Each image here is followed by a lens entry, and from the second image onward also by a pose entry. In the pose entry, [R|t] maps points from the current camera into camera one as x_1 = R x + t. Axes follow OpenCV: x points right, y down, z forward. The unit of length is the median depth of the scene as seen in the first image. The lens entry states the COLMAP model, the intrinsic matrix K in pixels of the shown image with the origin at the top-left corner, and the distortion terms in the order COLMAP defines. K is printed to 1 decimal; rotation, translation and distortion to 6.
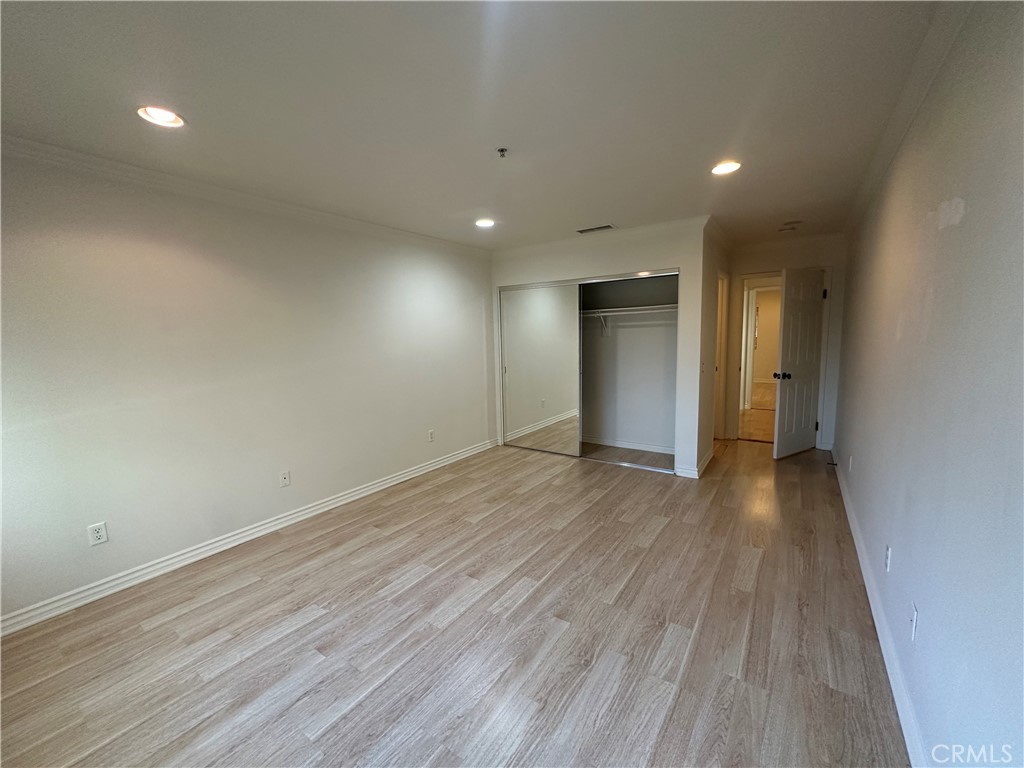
lens RADIAL K [[408.8, 0, 511.1], [0, 408.8, 384.9], [0, 0, 1]] dist [-0.001655, 0.001163]
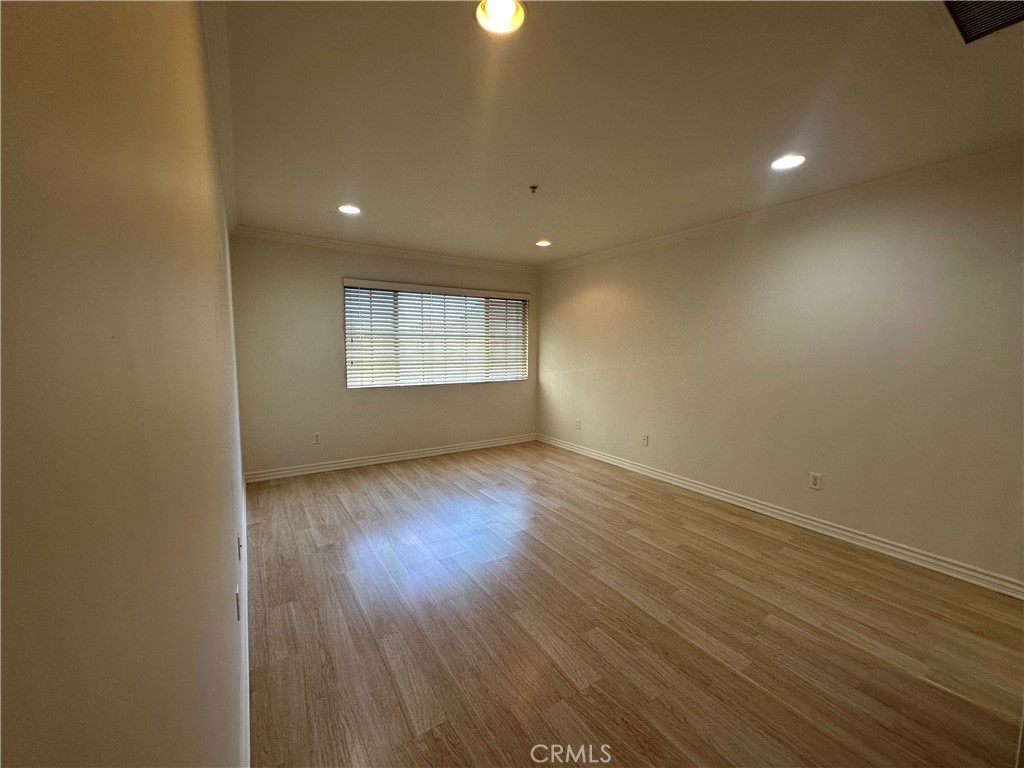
lens RADIAL K [[408.8, 0, 511.1], [0, 408.8, 384.9], [0, 0, 1]] dist [-0.001655, 0.001163]
pose [[-0.371829, 0.113768, -0.921303, 0.862417], [-0.109001, 0.980245, 0.165038, -0.130482], [0.921880, 0.161789, -0.352083, 1.044359]]
